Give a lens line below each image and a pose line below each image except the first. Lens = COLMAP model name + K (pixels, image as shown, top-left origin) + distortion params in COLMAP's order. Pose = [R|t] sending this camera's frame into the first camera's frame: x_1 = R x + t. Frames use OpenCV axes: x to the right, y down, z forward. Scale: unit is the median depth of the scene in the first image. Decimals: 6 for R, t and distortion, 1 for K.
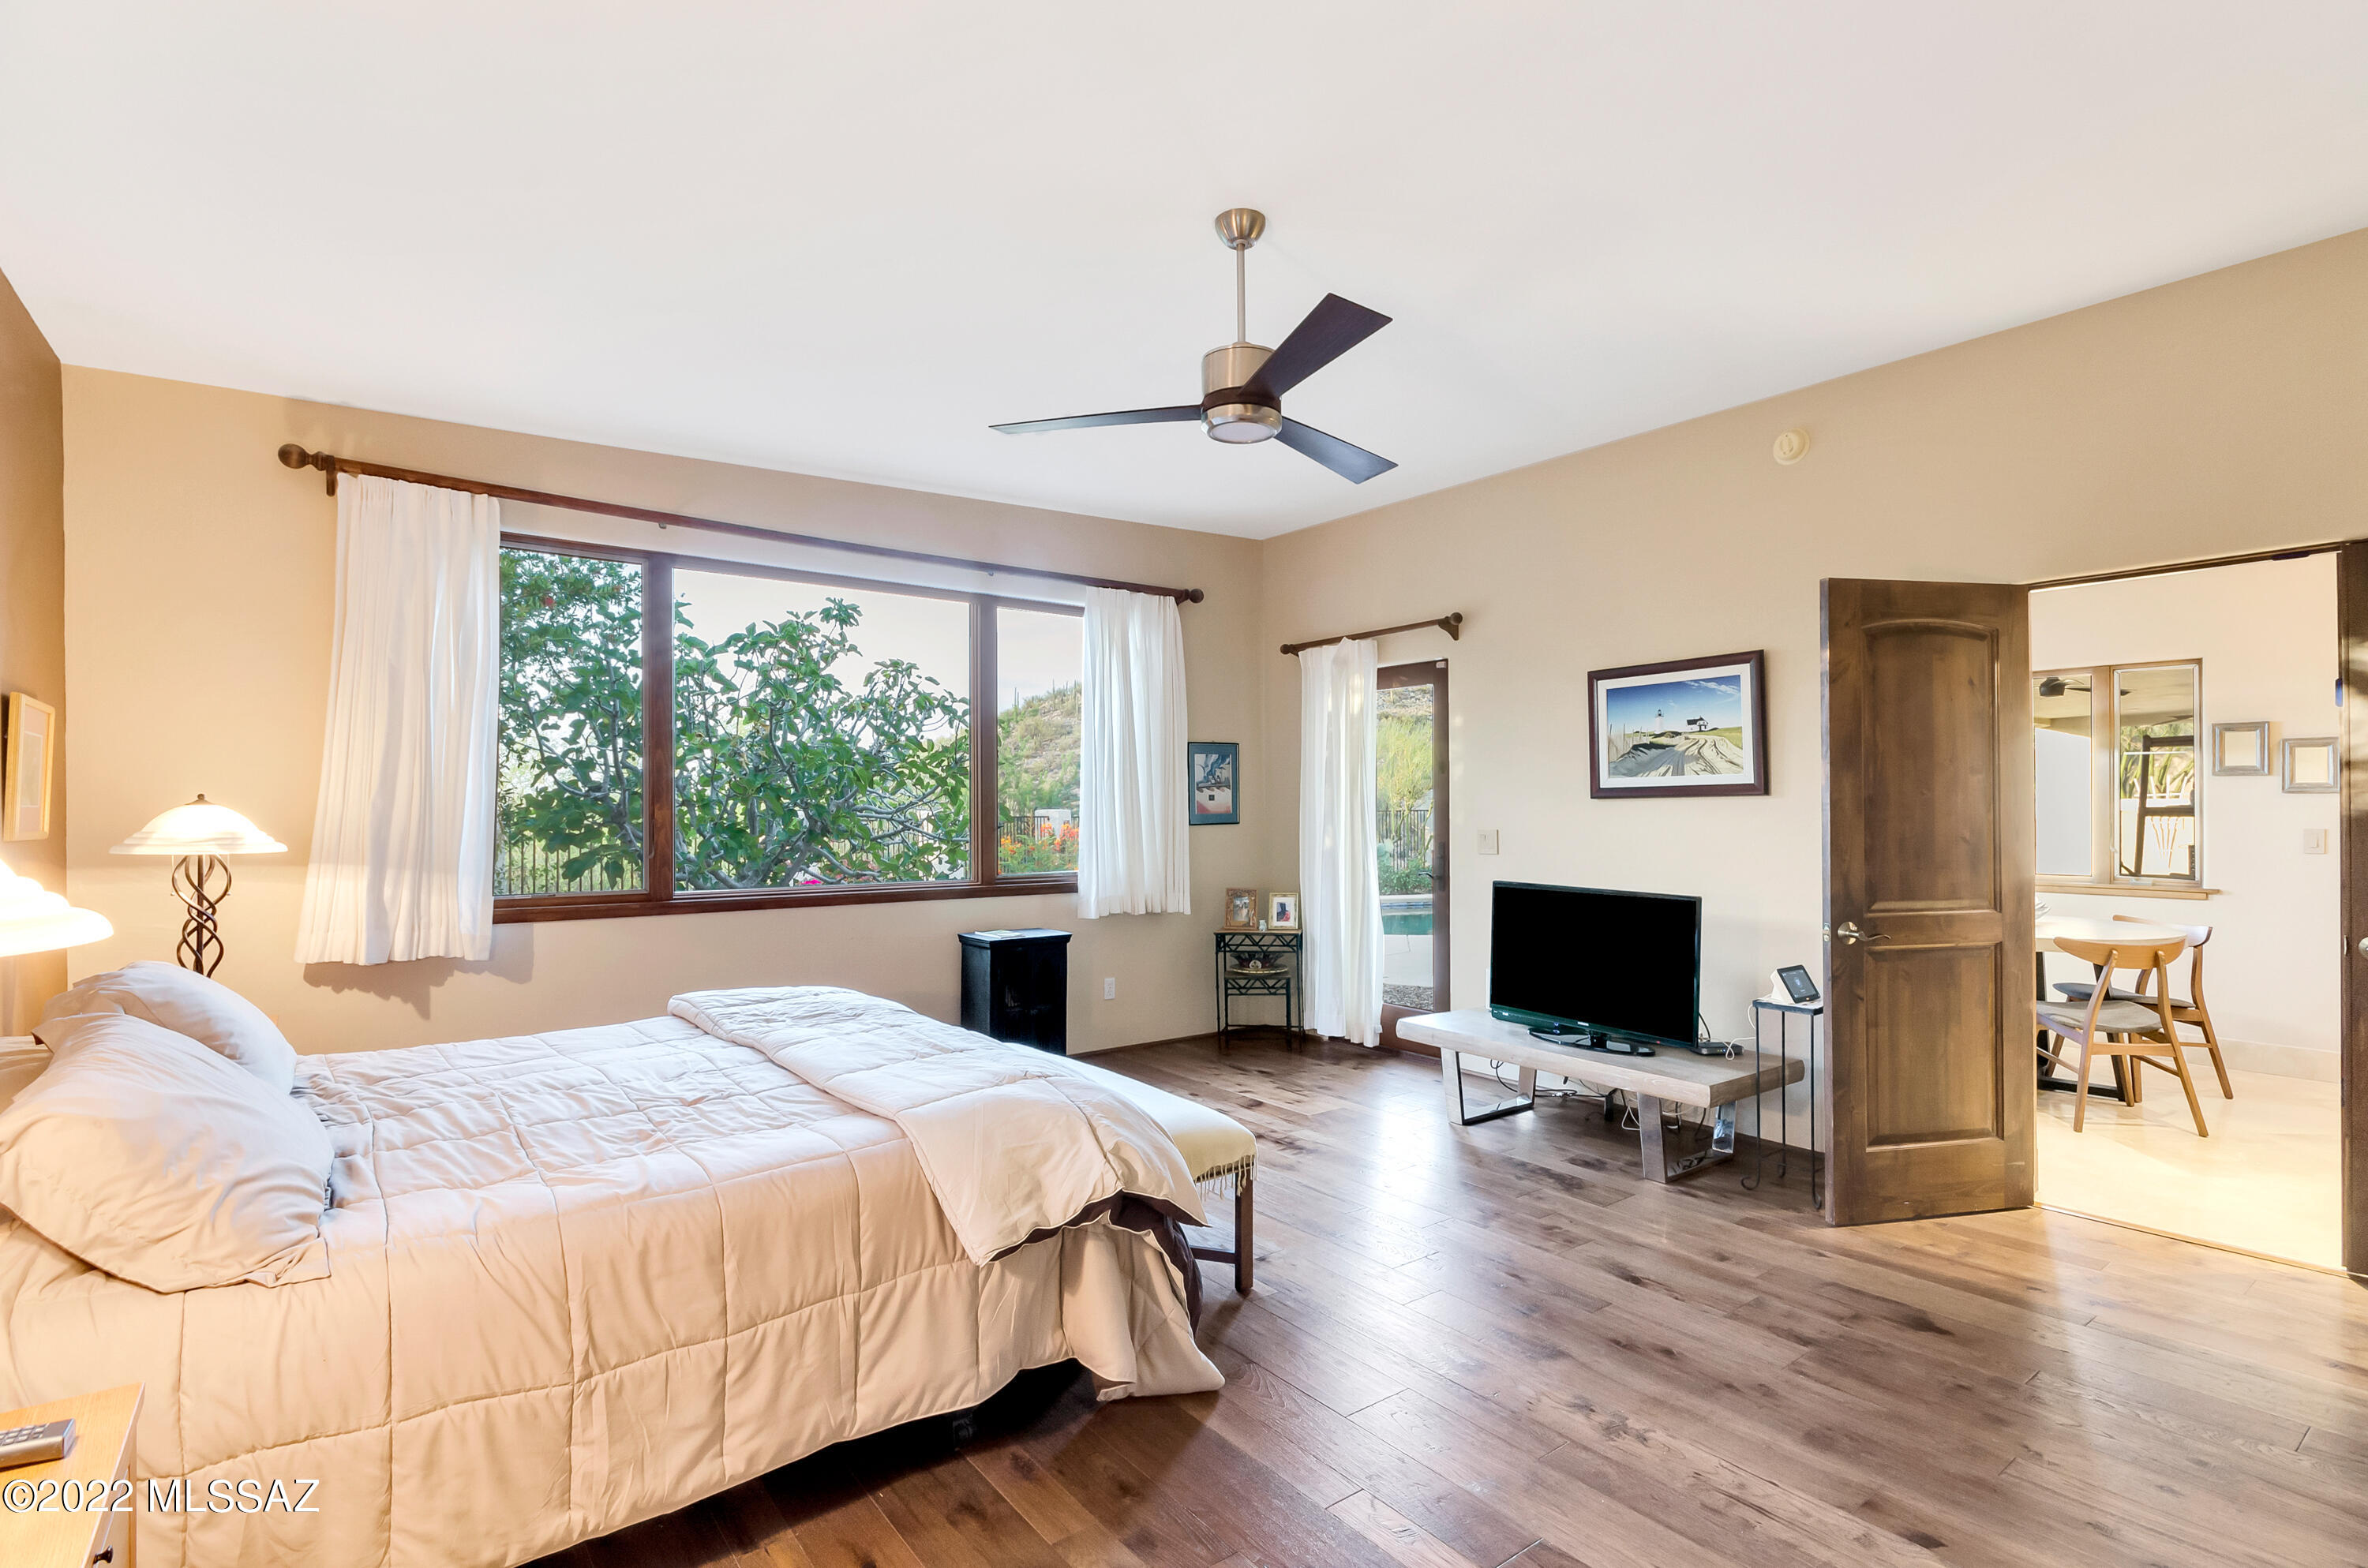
lens RADIAL K [[1114.6, 0, 1183.7], [0, 1114.6, 826.4], [0, 0, 1]] dist [-0.001666, 0.000125]
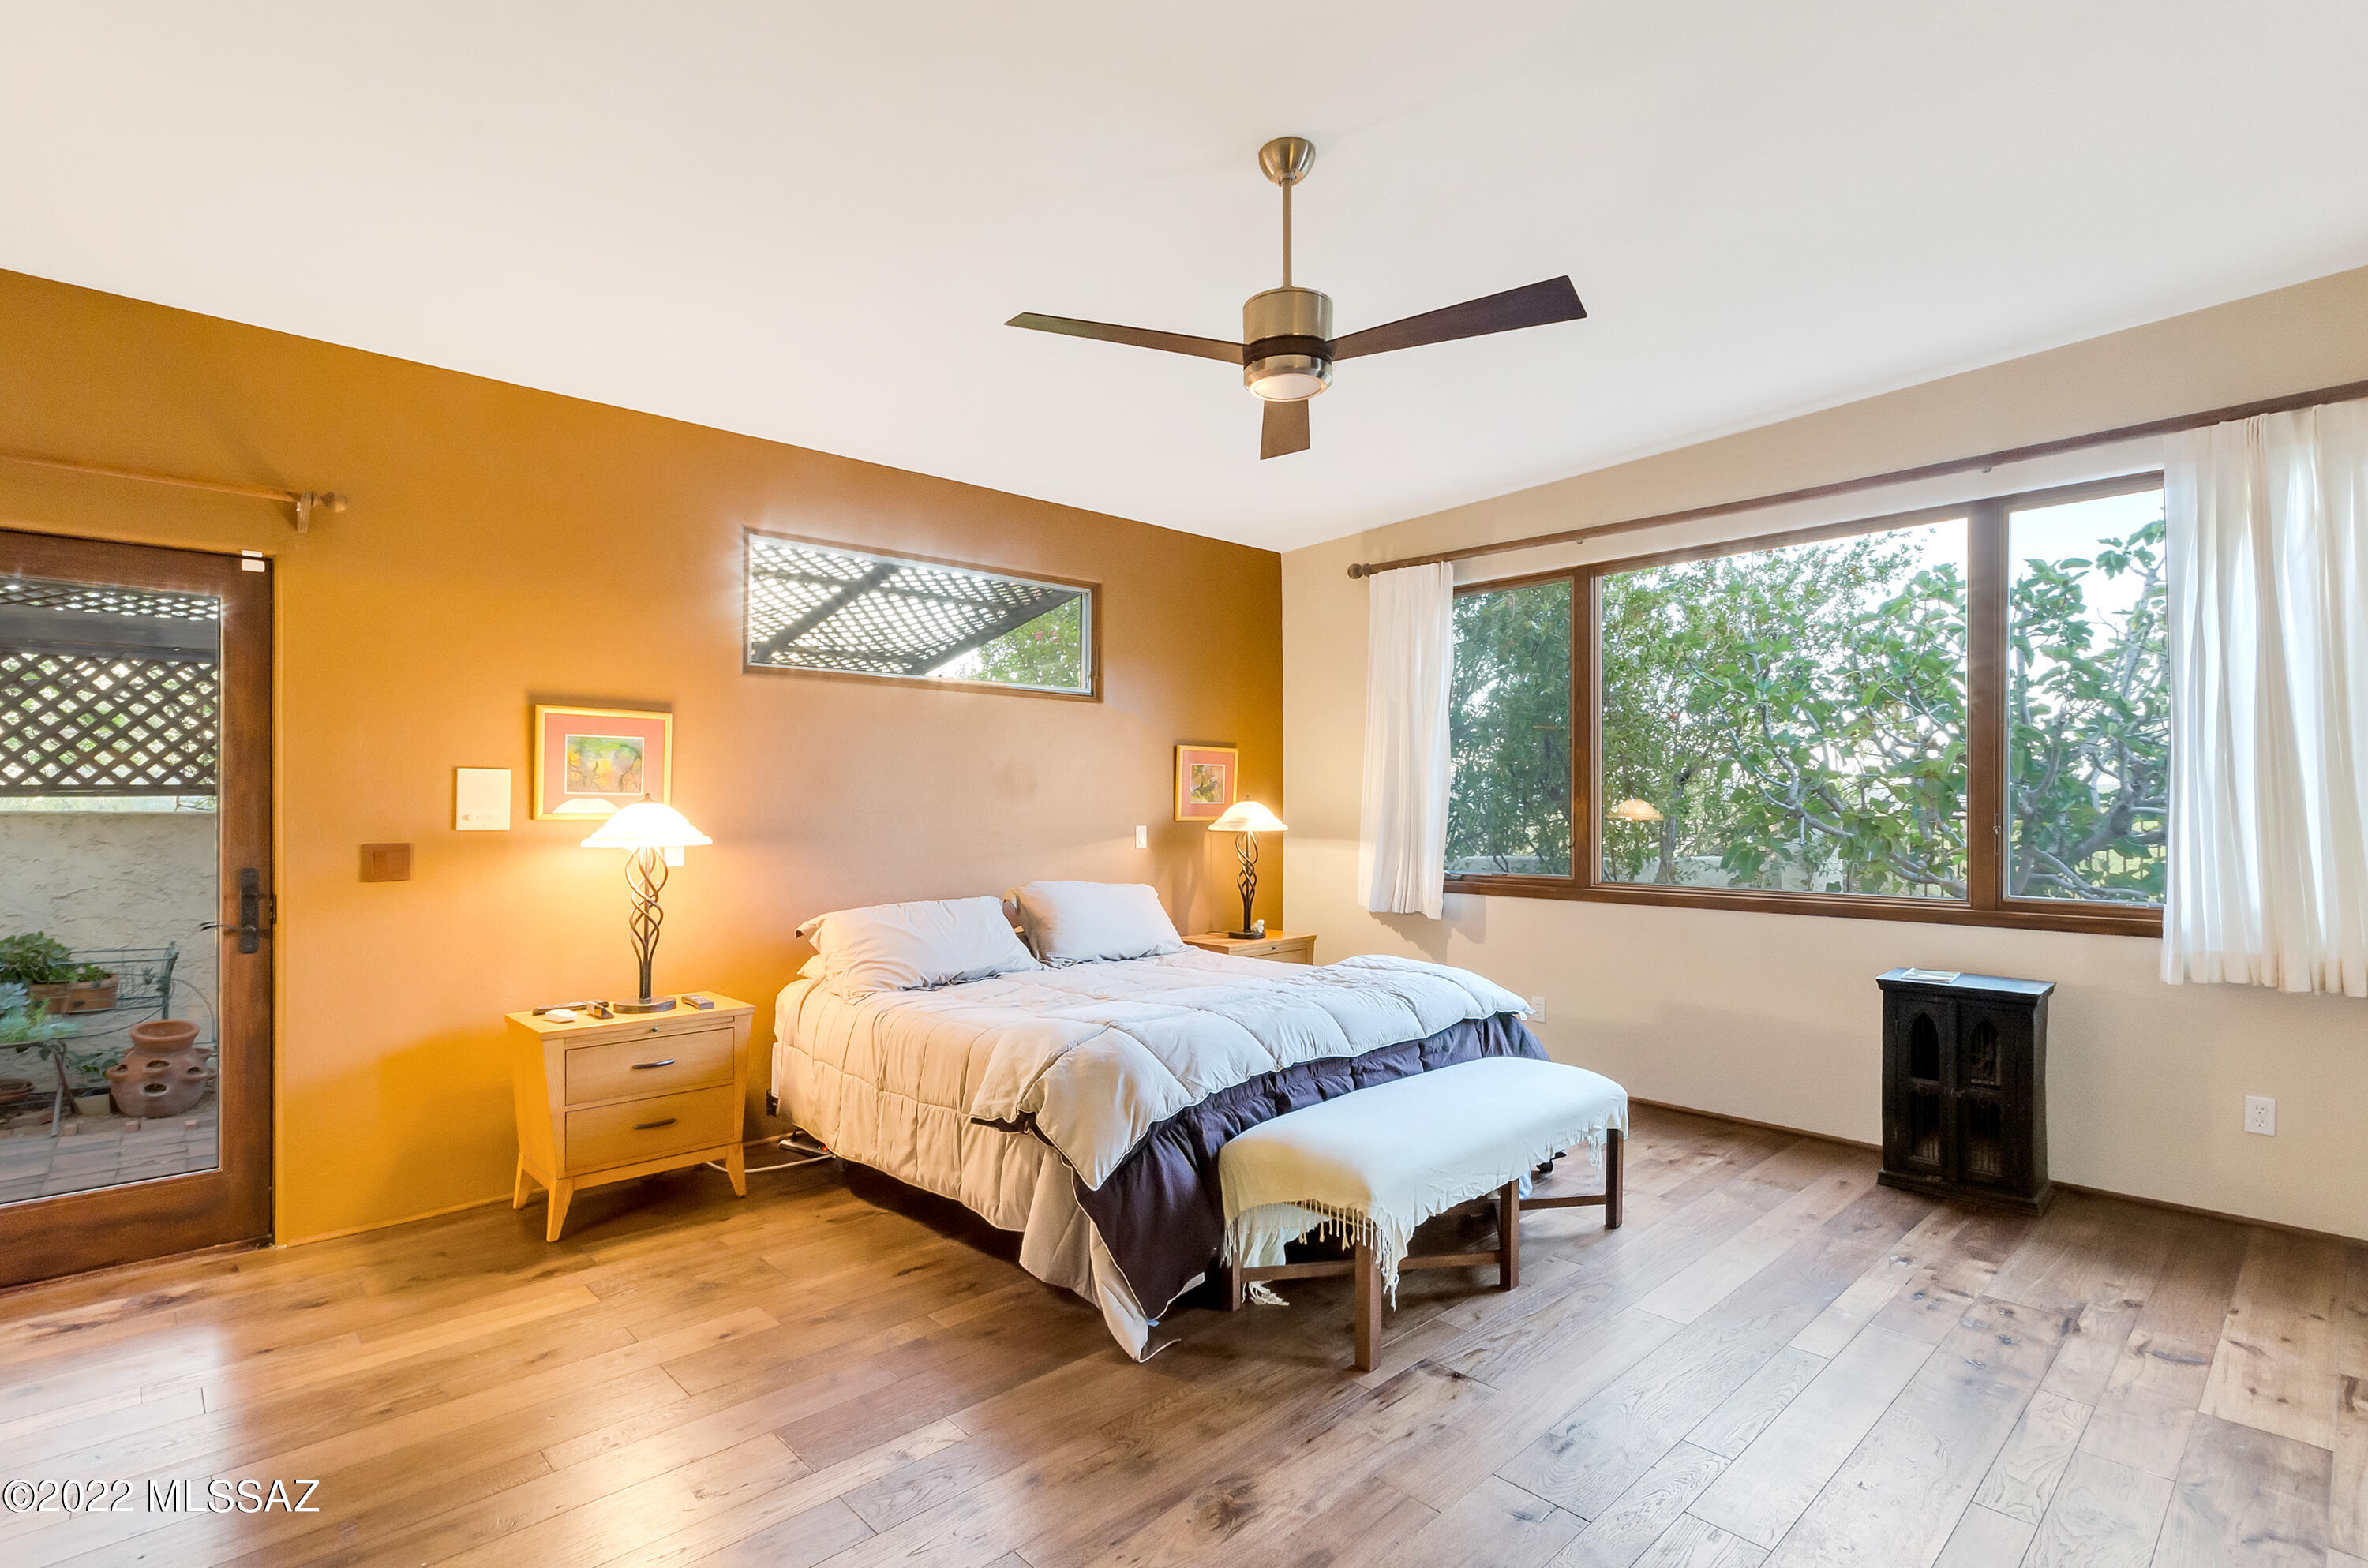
lens RADIAL K [[1172.5, 0, 1184.3], [0, 1172.5, 782.2], [0, 0, 1]] dist [0.007157, -0.007159]
pose [[0.087648, -0.015381, -0.996033, 0.704448], [-0.008236, 0.999835, -0.016164, -0.015538], [0.996117, 0.009620, 0.087507, 0.577950]]
